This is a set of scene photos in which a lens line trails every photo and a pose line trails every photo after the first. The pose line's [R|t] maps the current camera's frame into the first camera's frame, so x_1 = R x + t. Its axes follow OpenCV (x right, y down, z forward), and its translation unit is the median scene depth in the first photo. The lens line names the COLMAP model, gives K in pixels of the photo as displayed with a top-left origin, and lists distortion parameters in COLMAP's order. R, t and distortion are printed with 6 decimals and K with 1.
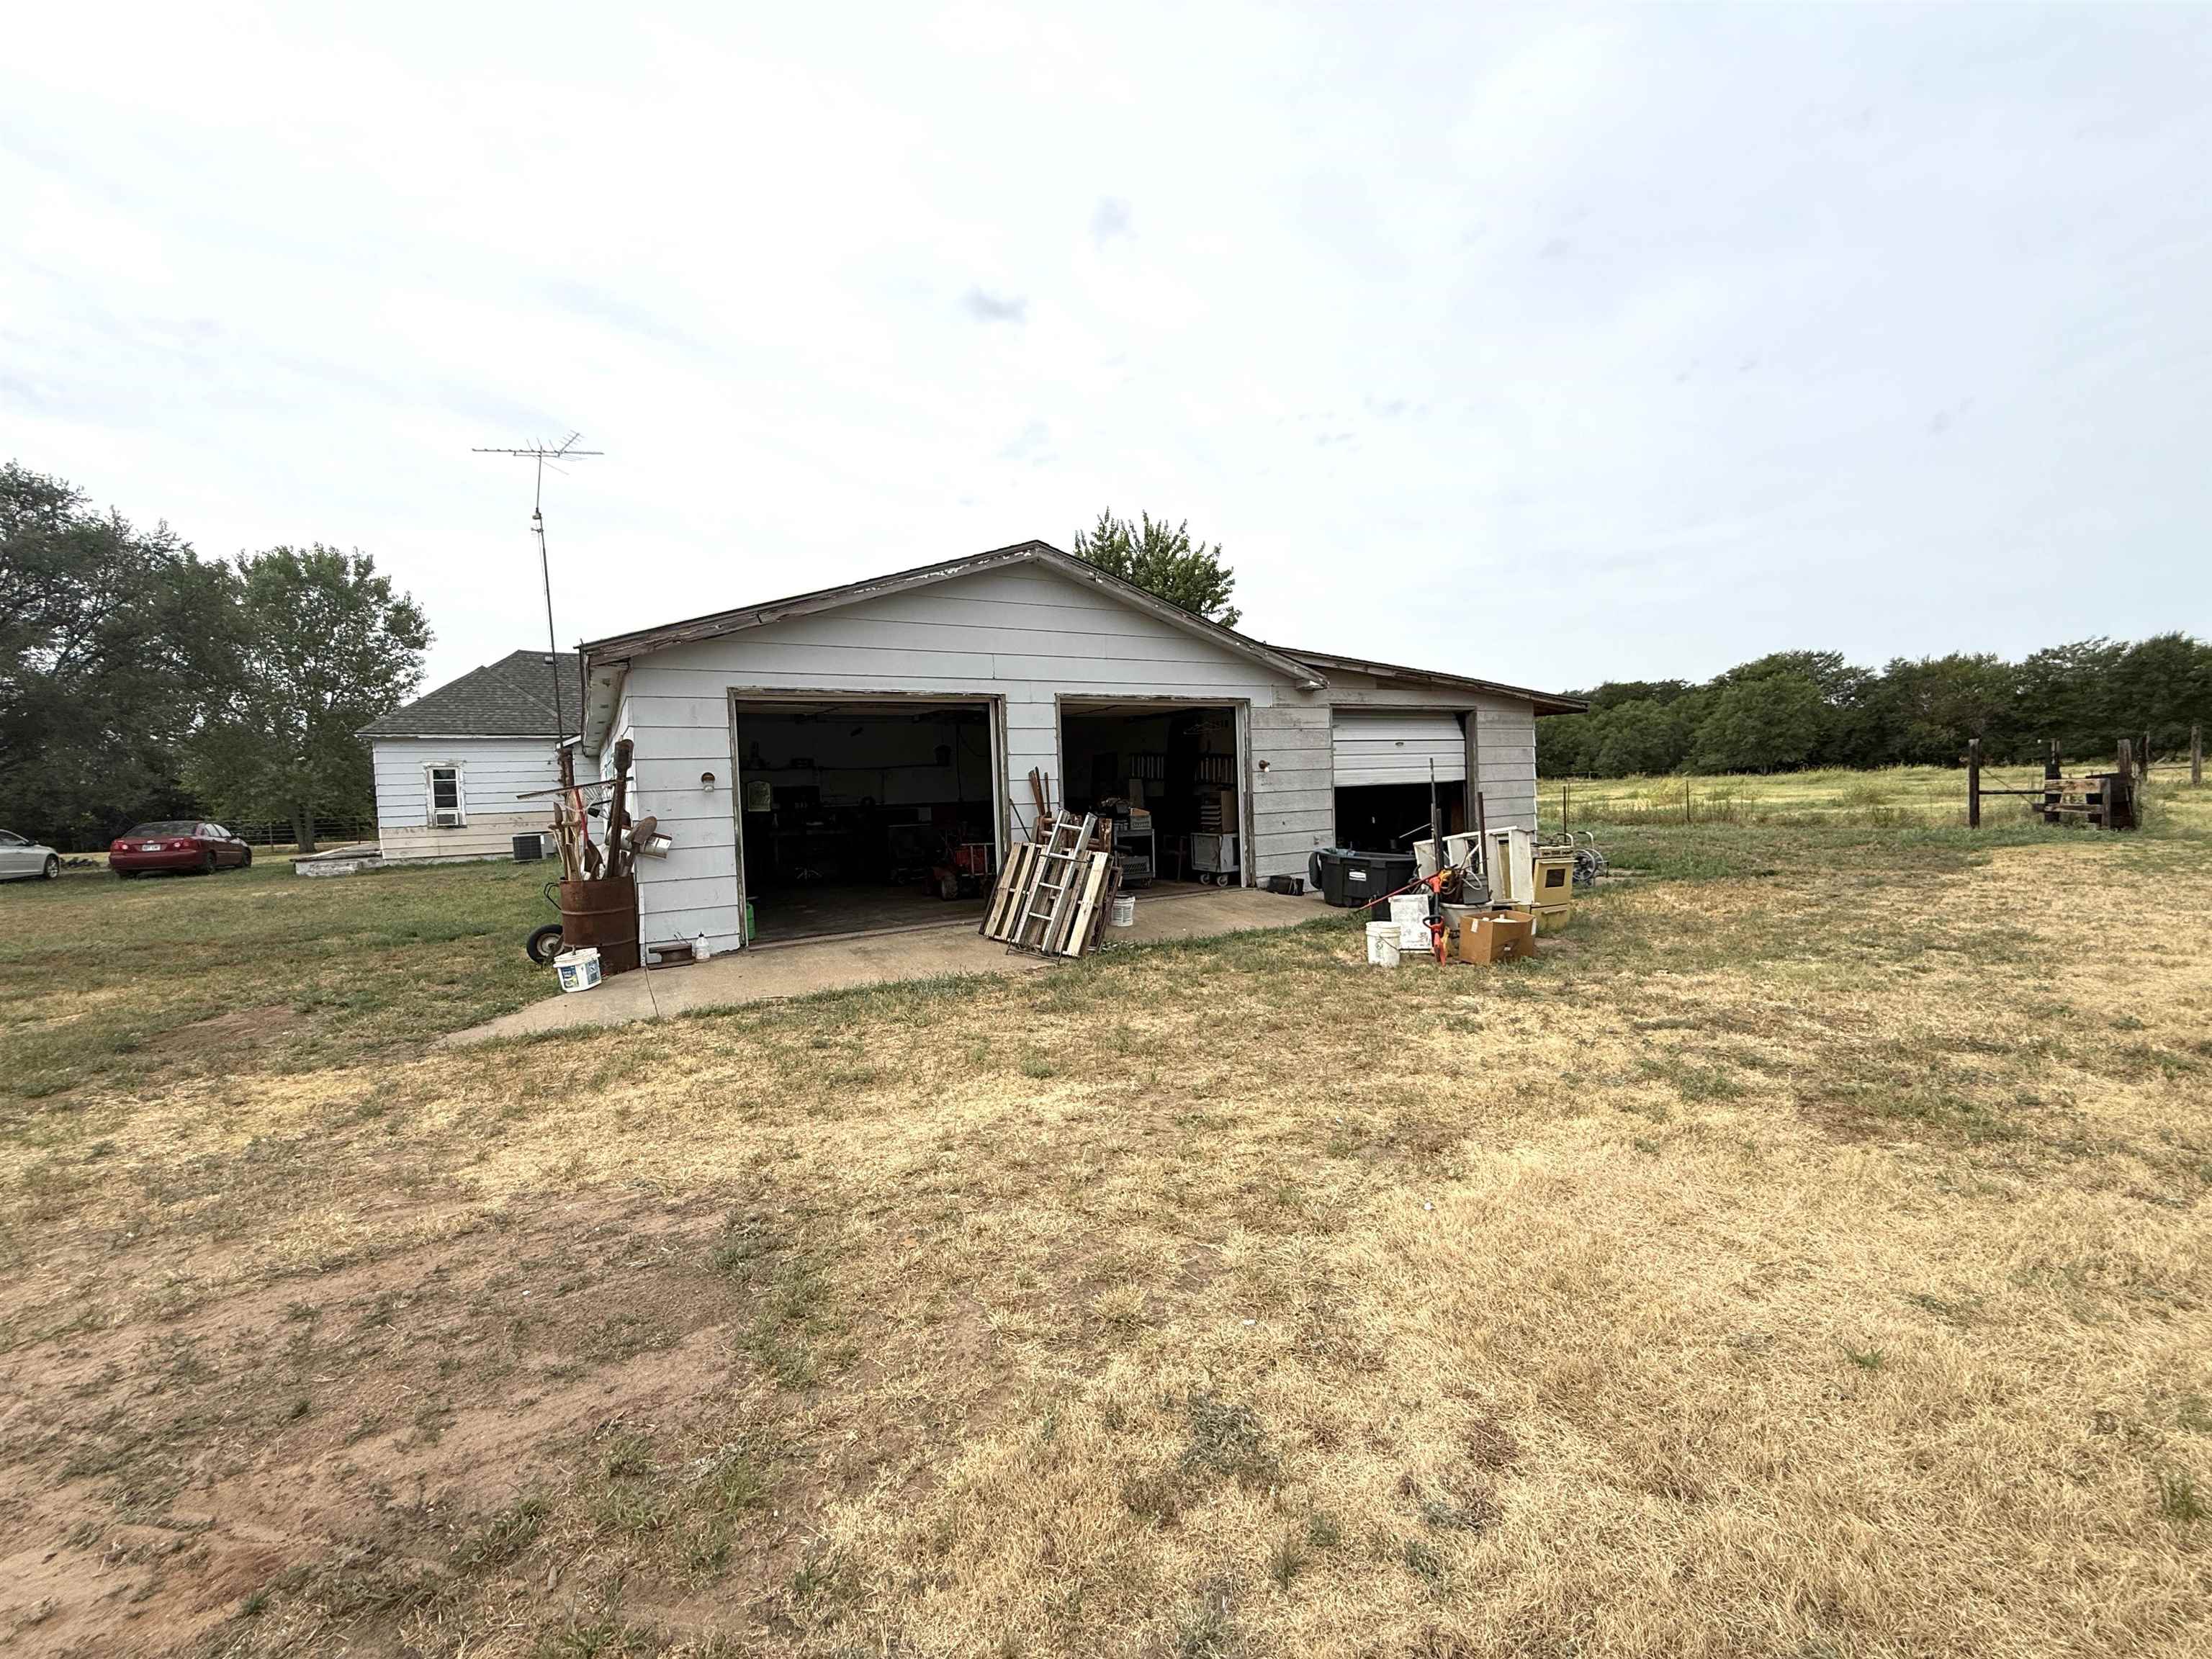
lens RADIAL K [[883.5, 0, 1105.6], [0, 883.5, 845.2], [0, 0, 1]] dist [-0.012194, 0.000657]
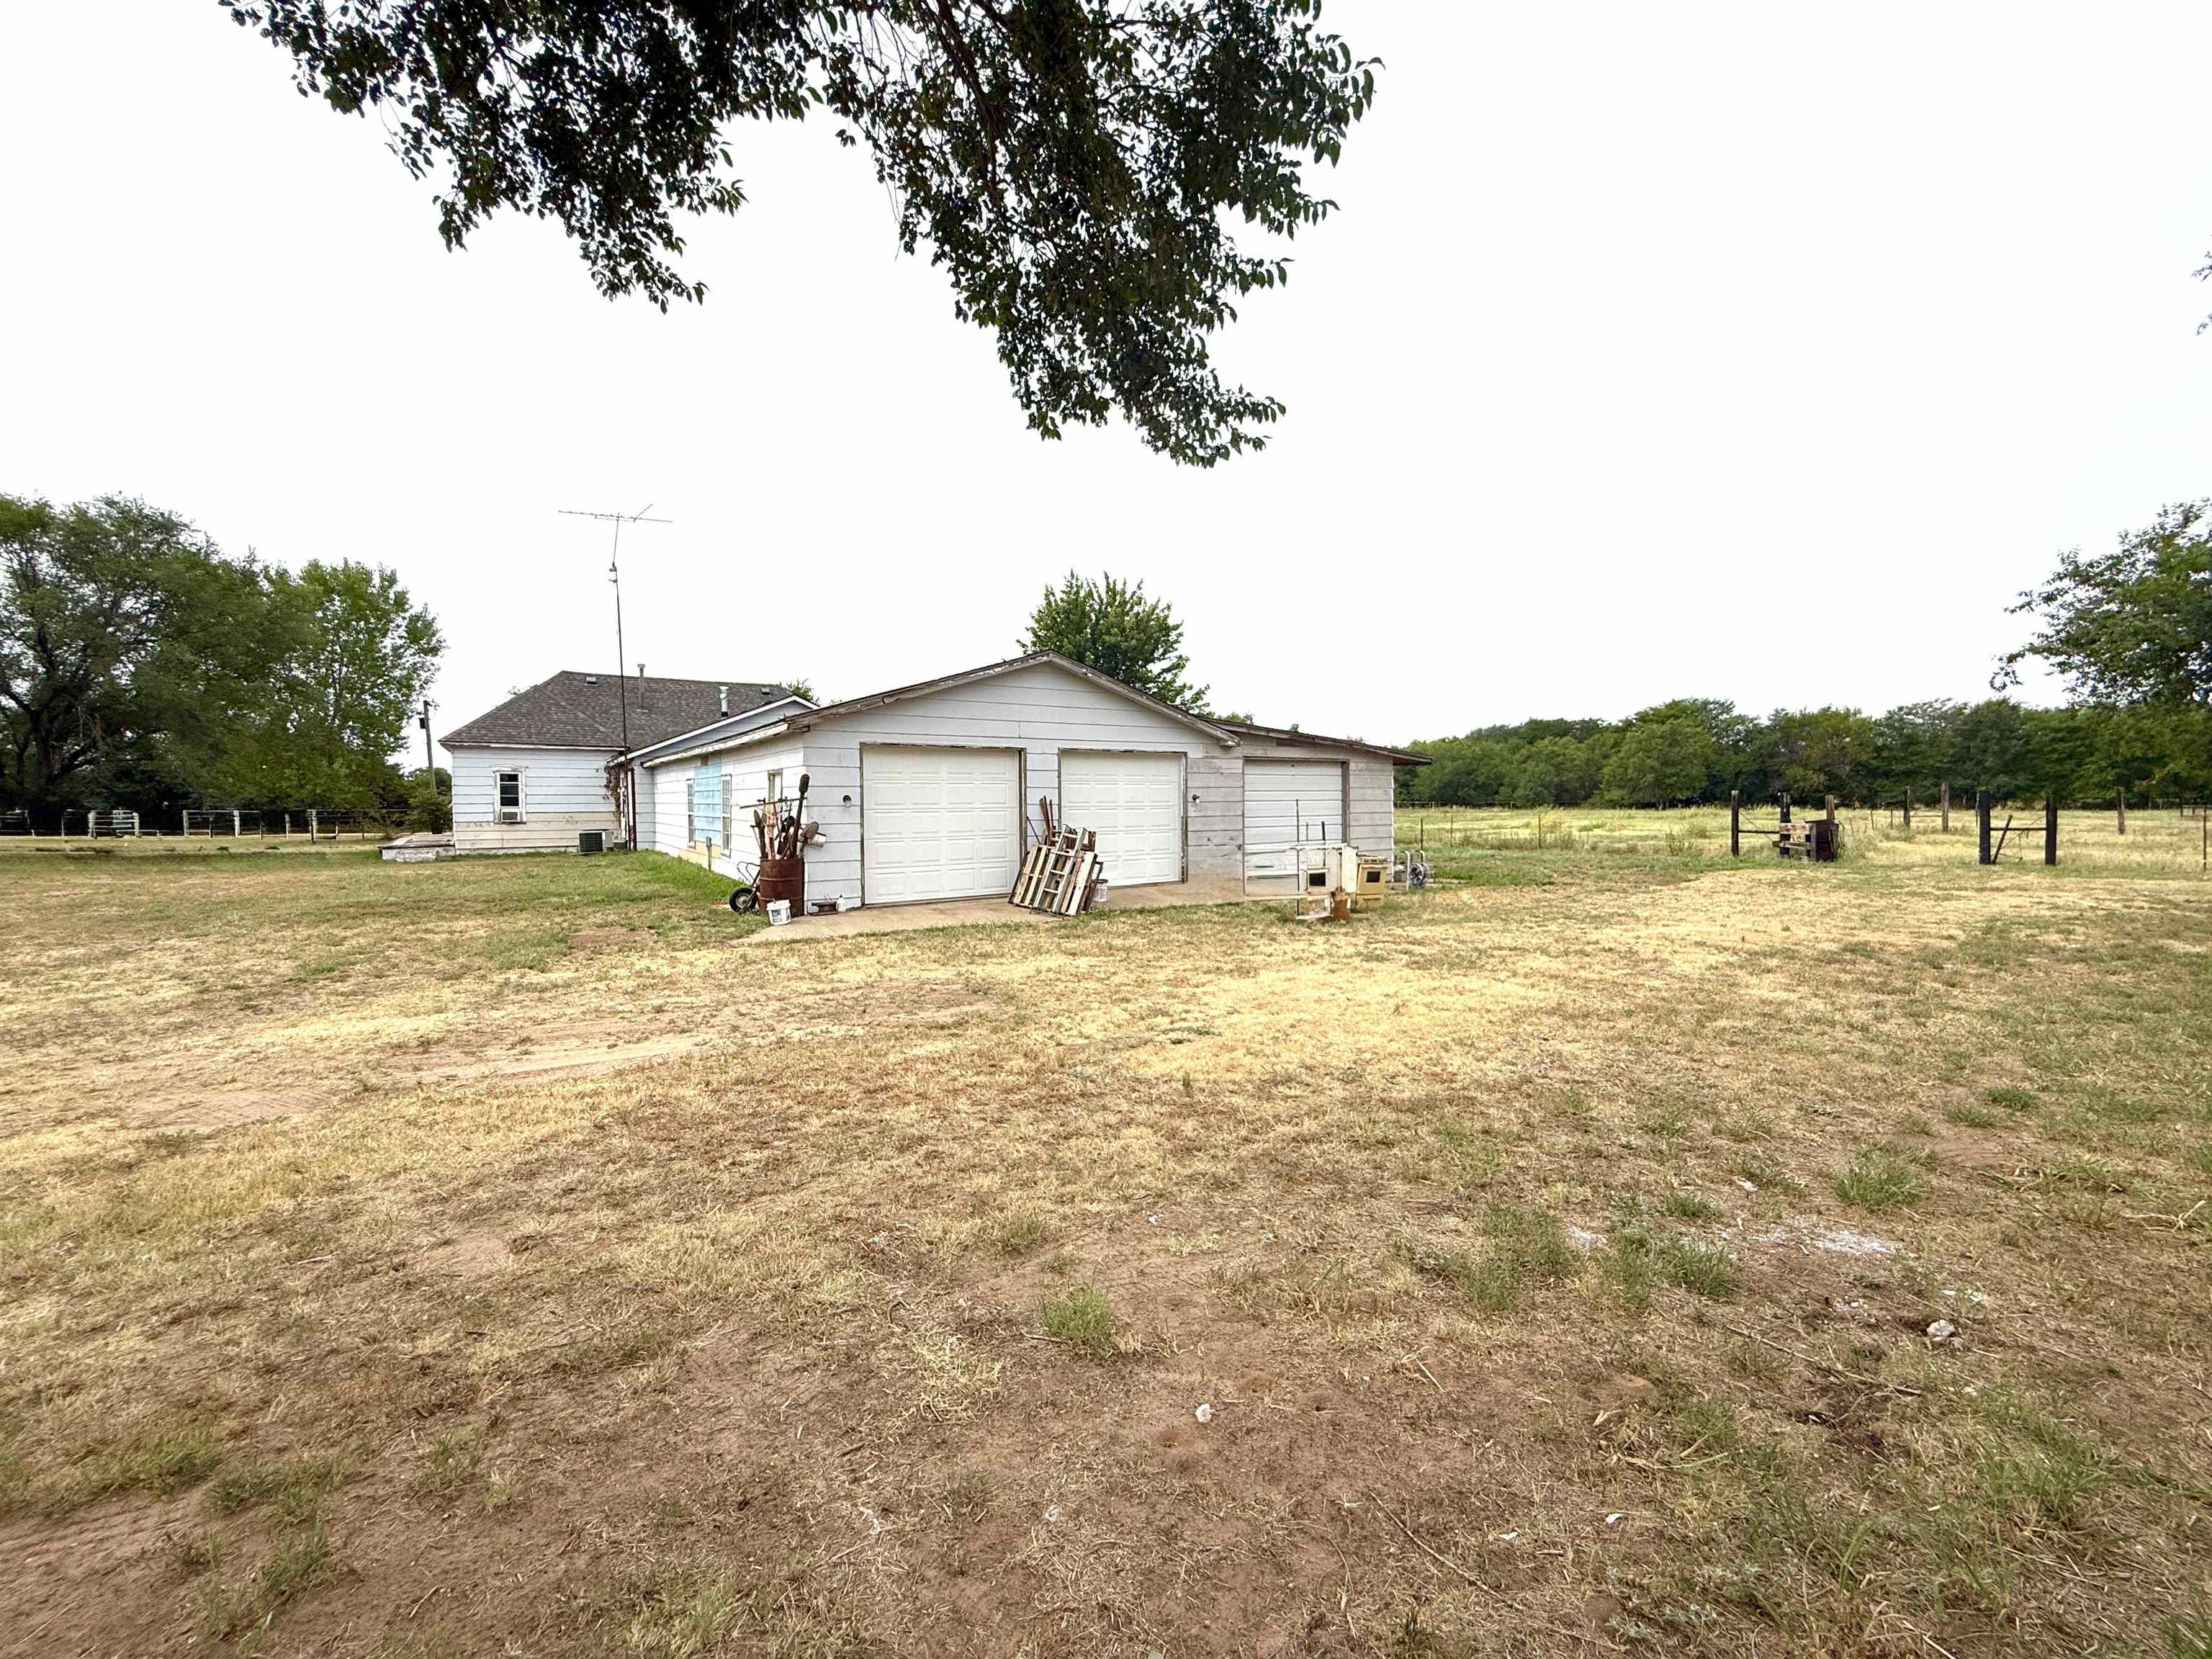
lens RADIAL K [[883.5, 0, 1098.8], [0, 883.5, 828.8], [0, 0, 1]] dist [-0.012194, 0.000657]
pose [[0.998161, 0.029278, 0.053078, -0.022898], [-0.027367, 0.998963, -0.036382, 0.007243], [-0.054088, 0.034862, 0.997927, -0.184915]]
